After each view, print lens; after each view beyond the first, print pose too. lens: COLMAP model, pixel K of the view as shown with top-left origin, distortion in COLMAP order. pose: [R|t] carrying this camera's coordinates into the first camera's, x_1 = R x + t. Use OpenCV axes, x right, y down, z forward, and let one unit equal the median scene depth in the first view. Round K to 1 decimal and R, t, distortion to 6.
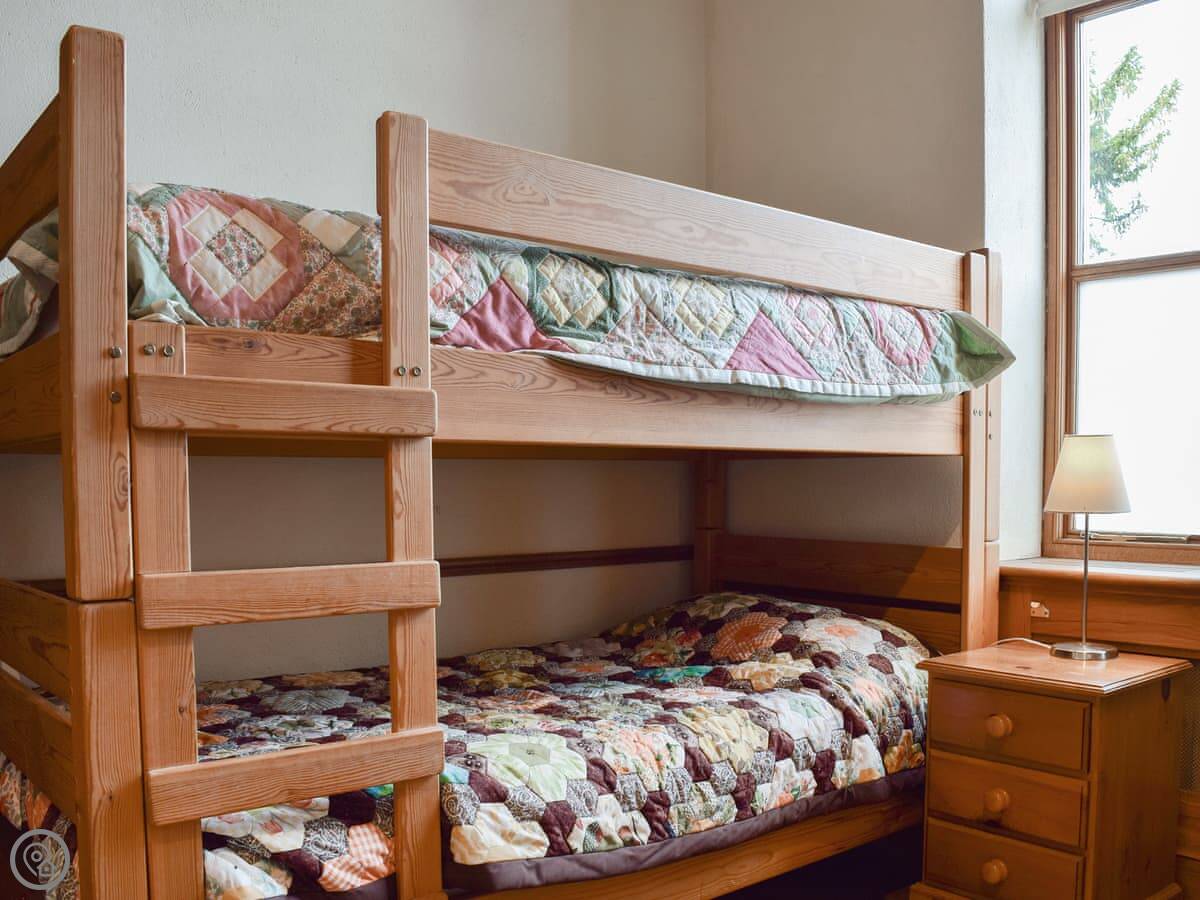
lens RADIAL K [[1110.2, 0, 597.8], [0, 1110.2, 505.7], [0, 0, 1]] dist [-0.076075, 0.006576]
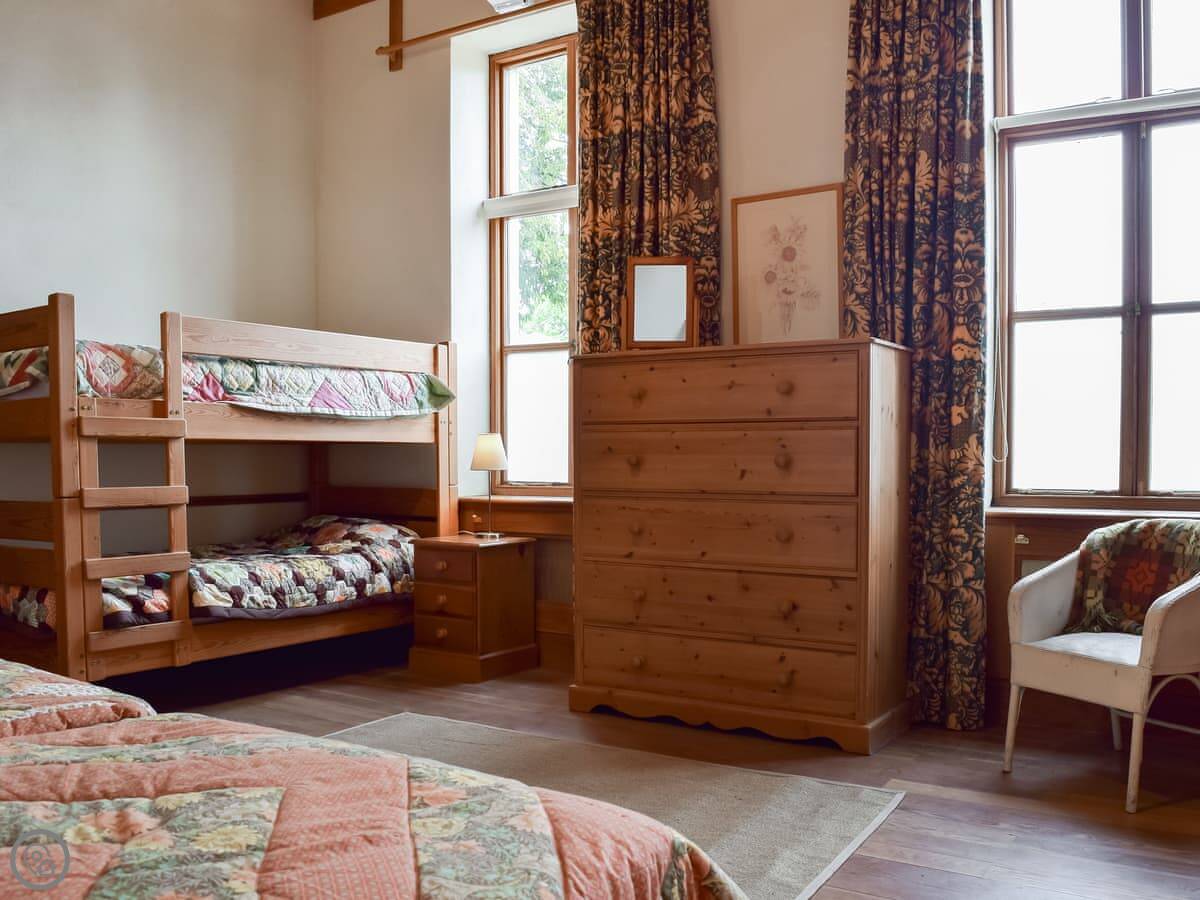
lens RADIAL K [[1110.2, 0, 597.8], [0, 1110.2, 505.7], [0, 0, 1]] dist [-0.076075, 0.006576]
pose [[0.955287, -0.013727, 0.295362, 0.010428], [0.008316, 0.999774, 0.019568, 0.046055], [-0.295564, -0.016237, 0.955185, -1.468399]]
